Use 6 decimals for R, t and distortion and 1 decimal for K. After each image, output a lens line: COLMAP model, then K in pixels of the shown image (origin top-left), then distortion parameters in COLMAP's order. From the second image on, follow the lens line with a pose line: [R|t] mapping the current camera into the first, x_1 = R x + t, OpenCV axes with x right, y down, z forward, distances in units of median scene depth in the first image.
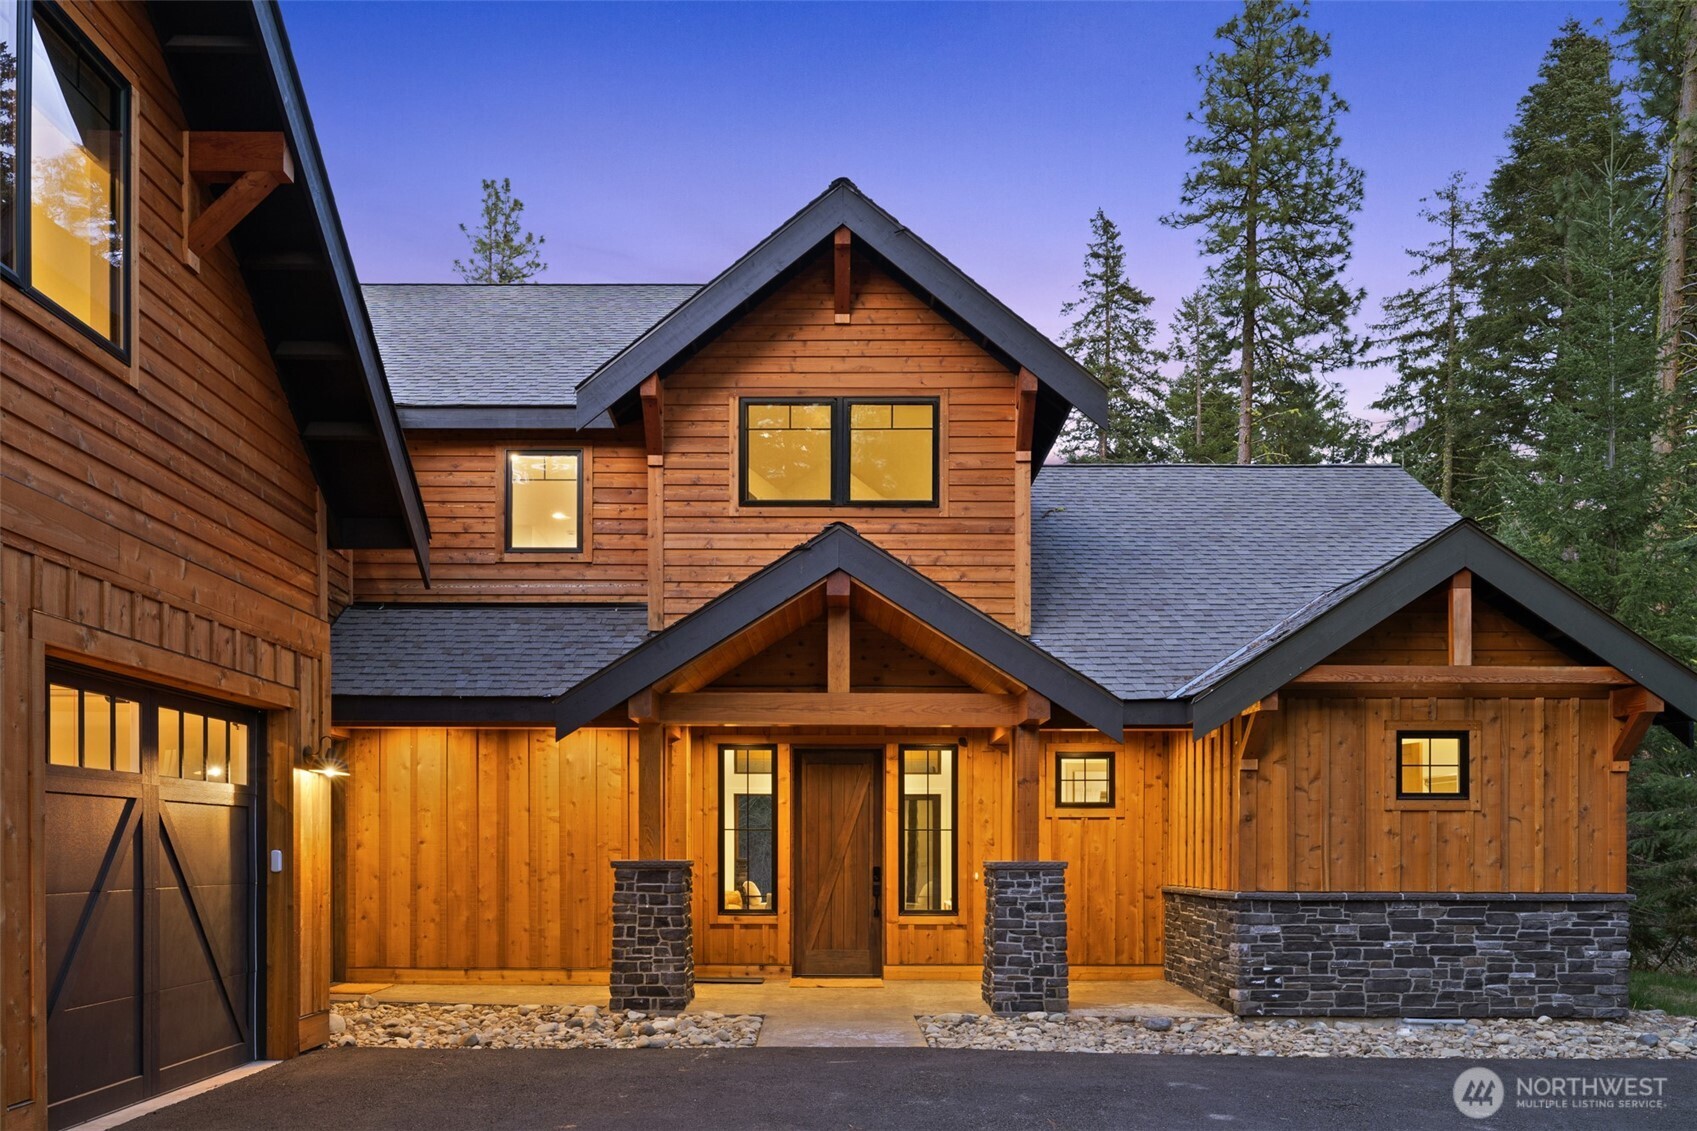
lens RADIAL K [[1277.4, 0, 847.9], [0, 1277.4, 801.6], [0, 0, 1]] dist [-0.001661, 0.003755]
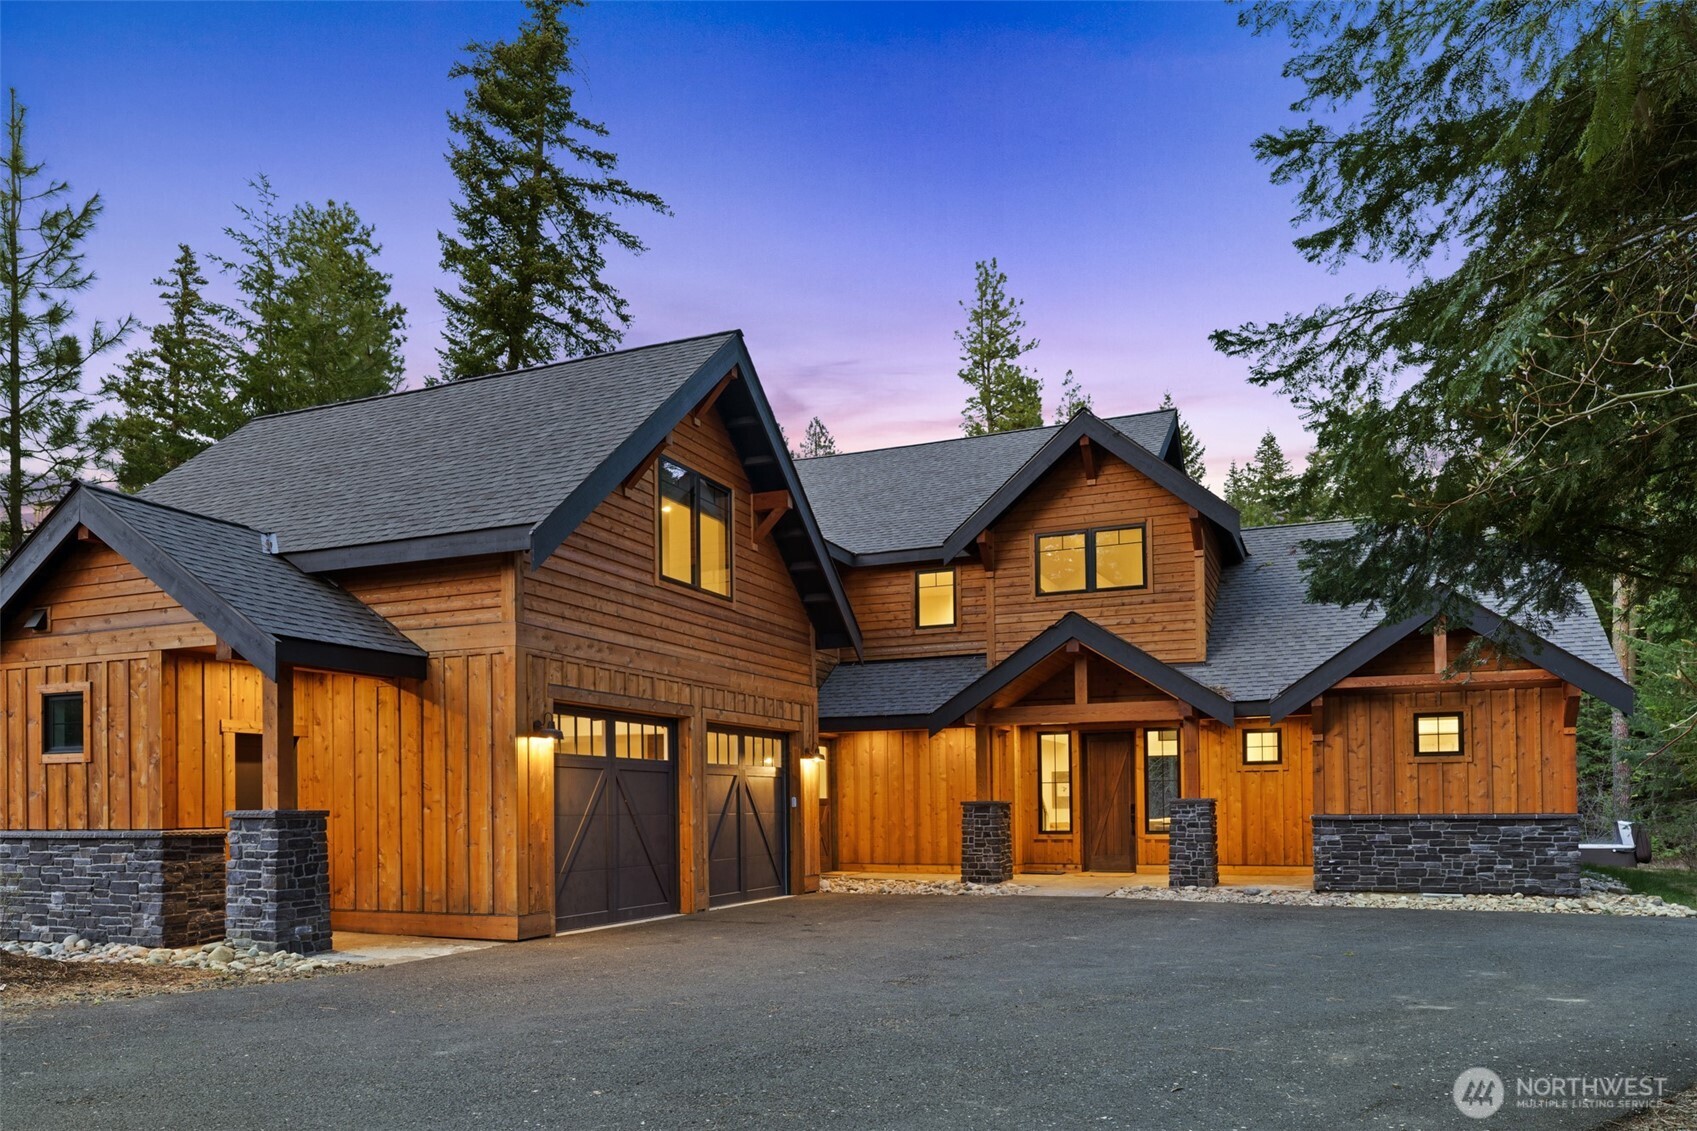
lens RADIAL K [[1156.1, 0, 848.5], [0, 1156.1, 565.5], [0, 0, 1]] dist [0.004625, 0.001563]
pose [[0.913819, -0.094709, -0.394924, 0.365818], [0.028428, 0.984960, -0.170429, -0.009980], [0.405126, 0.144515, 0.902767, -0.644944]]
